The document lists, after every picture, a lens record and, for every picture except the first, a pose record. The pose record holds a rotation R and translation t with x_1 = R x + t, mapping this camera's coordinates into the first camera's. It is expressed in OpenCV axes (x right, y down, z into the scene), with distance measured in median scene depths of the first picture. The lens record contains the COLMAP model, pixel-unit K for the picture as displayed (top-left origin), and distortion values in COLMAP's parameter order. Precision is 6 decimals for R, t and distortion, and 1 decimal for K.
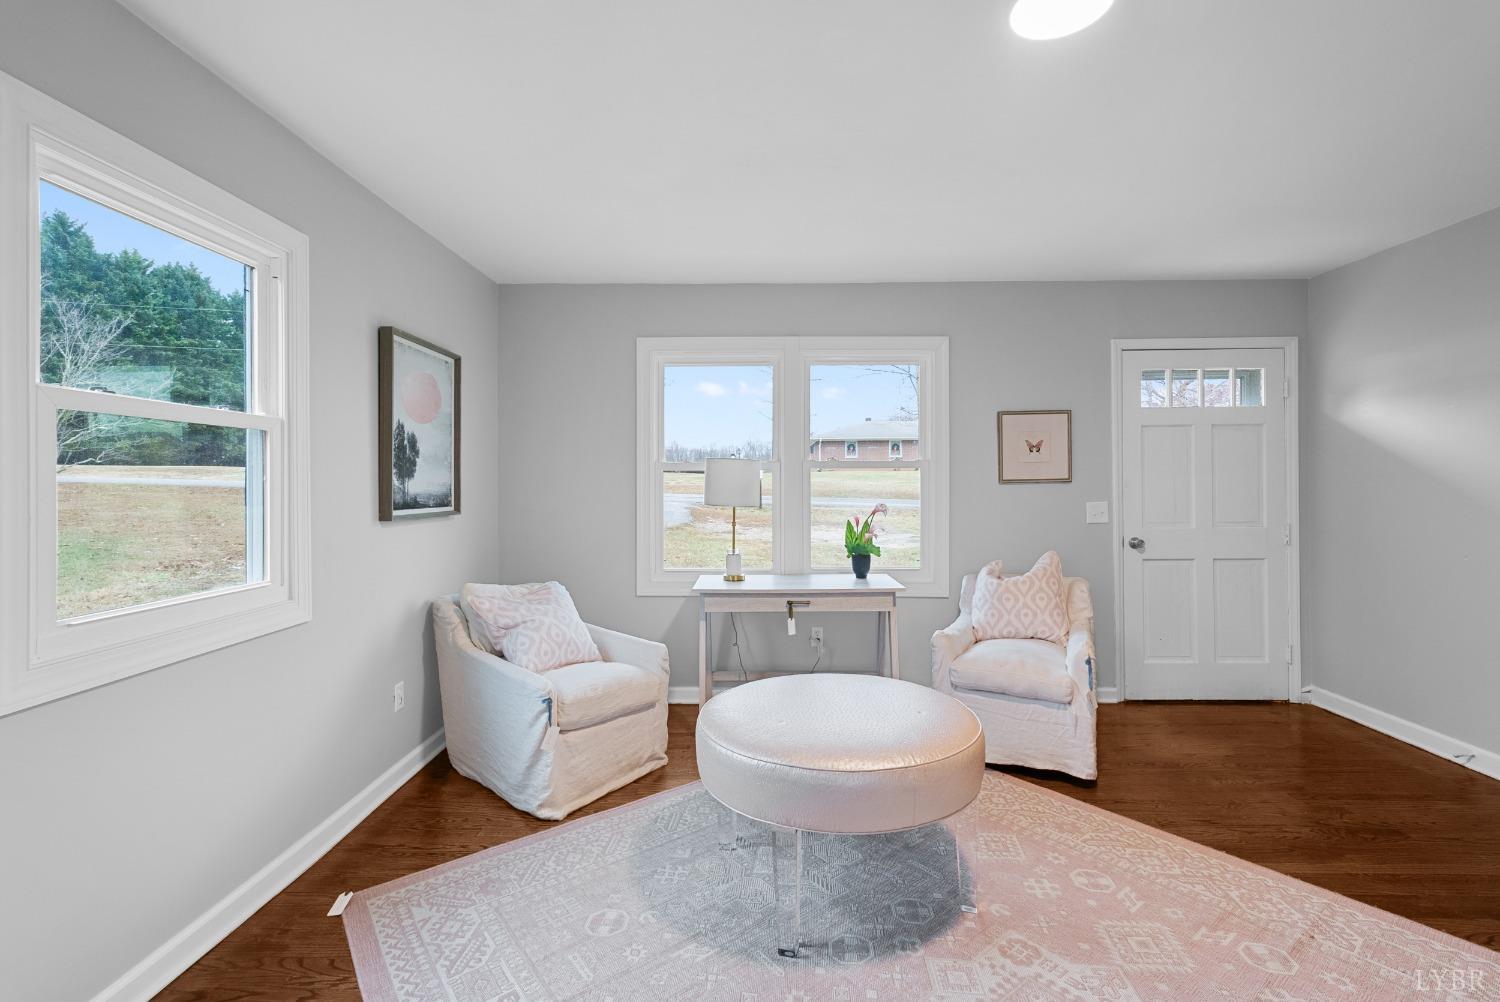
lens RADIAL K [[665.2, 0, 756.5], [0, 665.2, 481.3], [0, 0, 1]] dist [0.006092, -0.000384]
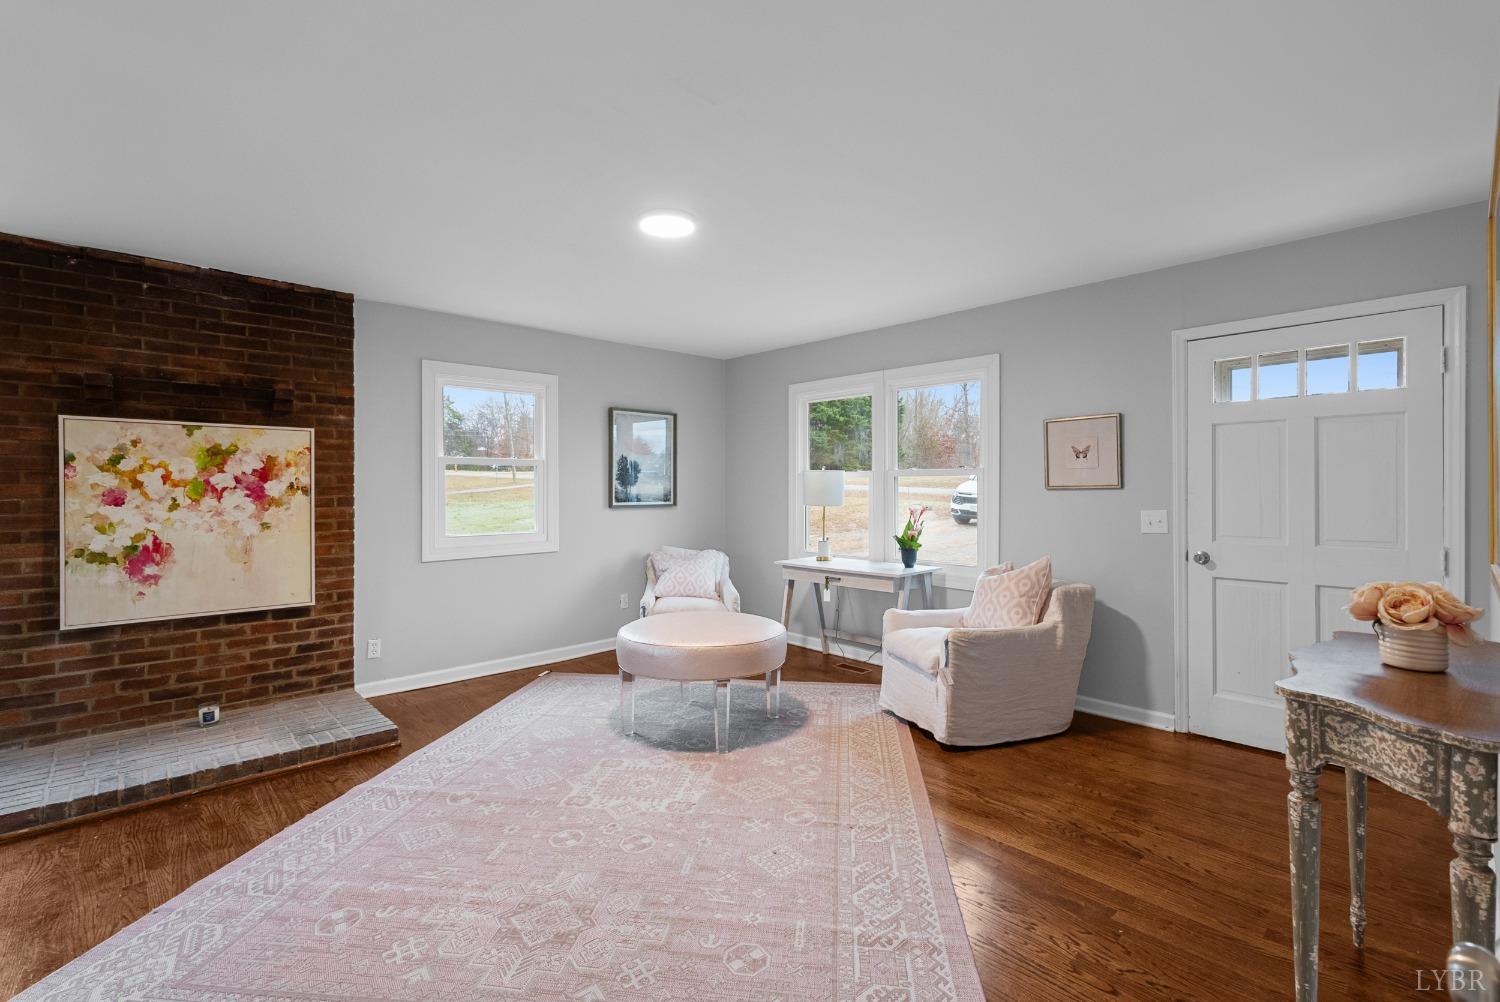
lens RADIAL K [[665.2, 0, 756.5], [0, 665.2, 481.3], [0, 0, 1]] dist [0.006092, -0.000384]
pose [[0.701506, -0.003534, -0.712655, 0.911779], [0.003252, 0.999993, -0.001759, -0.010460], [0.712656, -0.001084, 0.701513, -0.046725]]
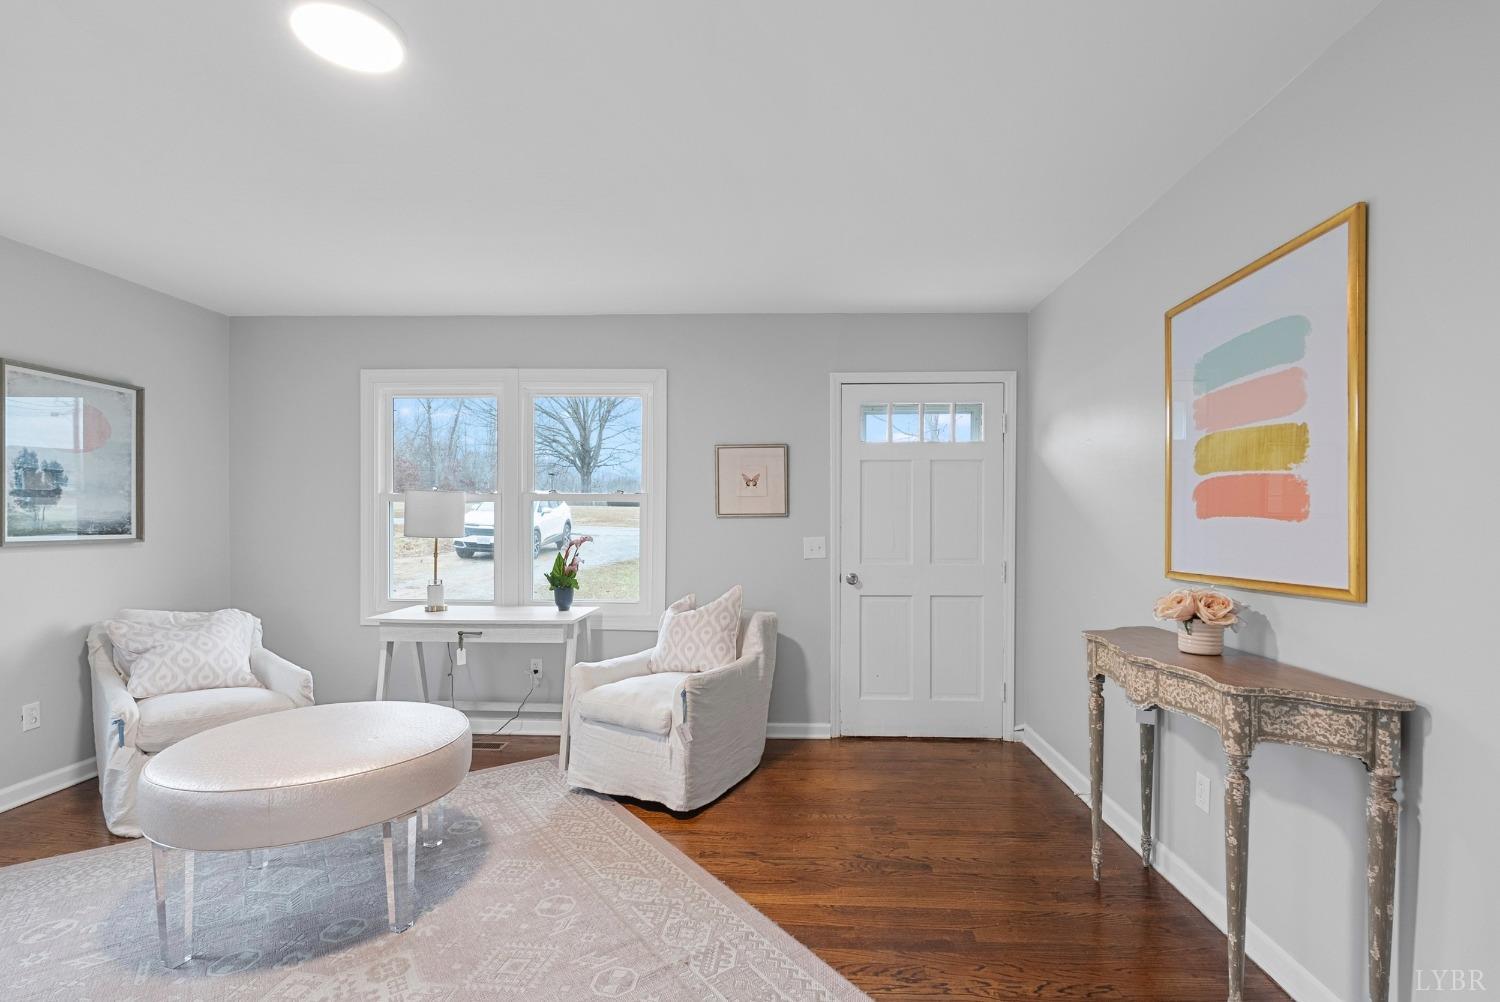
lens RADIAL K [[672.7, 0, 757.0], [0, 672.7, 524.9], [0, 0, 1]] dist [-0.004506, -0.000235]
pose [[0.999612, 0.009857, -0.026041, 0.525068], [-0.009530, 0.999874, 0.012674, 0.001143], [0.026162, -0.012421, 0.999581, -0.004285]]
